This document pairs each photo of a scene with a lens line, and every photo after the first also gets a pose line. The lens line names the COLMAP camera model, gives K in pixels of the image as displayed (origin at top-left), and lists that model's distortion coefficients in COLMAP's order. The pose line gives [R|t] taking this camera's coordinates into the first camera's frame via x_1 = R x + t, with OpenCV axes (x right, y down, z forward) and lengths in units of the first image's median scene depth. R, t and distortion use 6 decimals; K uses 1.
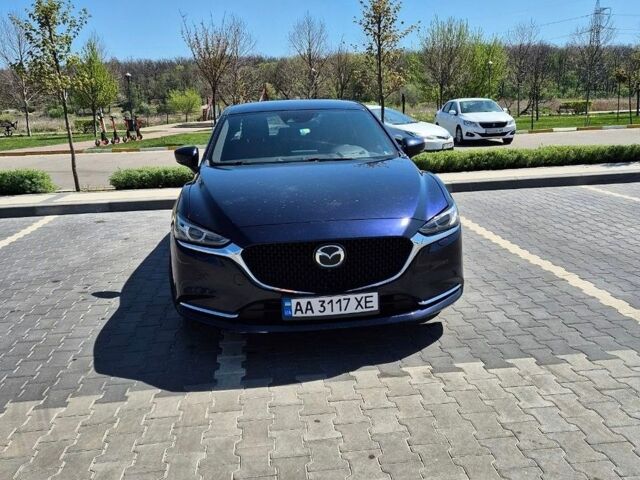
lens RADIAL K [[509.1, 0, 320.5], [0, 509.1, 240.2], [0, 0, 1]] dist [0.008108, 0.001091]
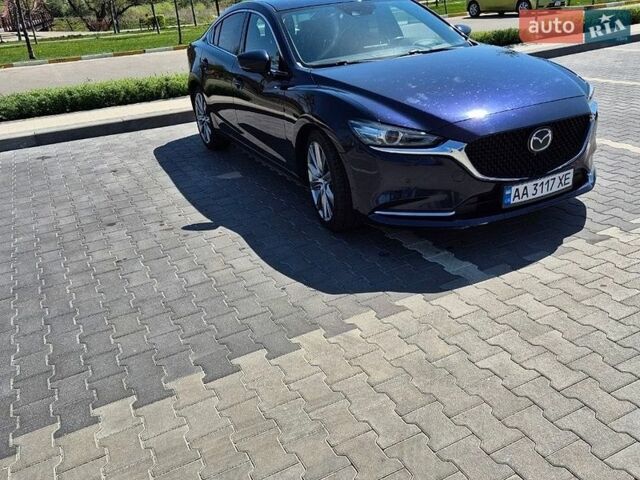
lens RADIAL K [[509.1, 0, 319.5], [0, 509.1, 238.8], [0, 0, 1]] dist [0.008108, 0.001091]
pose [[0.948924, -0.178465, 0.260179, -0.708032], [0.129218, 0.972146, 0.195539, -0.033561], [-0.287829, -0.151932, 0.945553, 0.118915]]
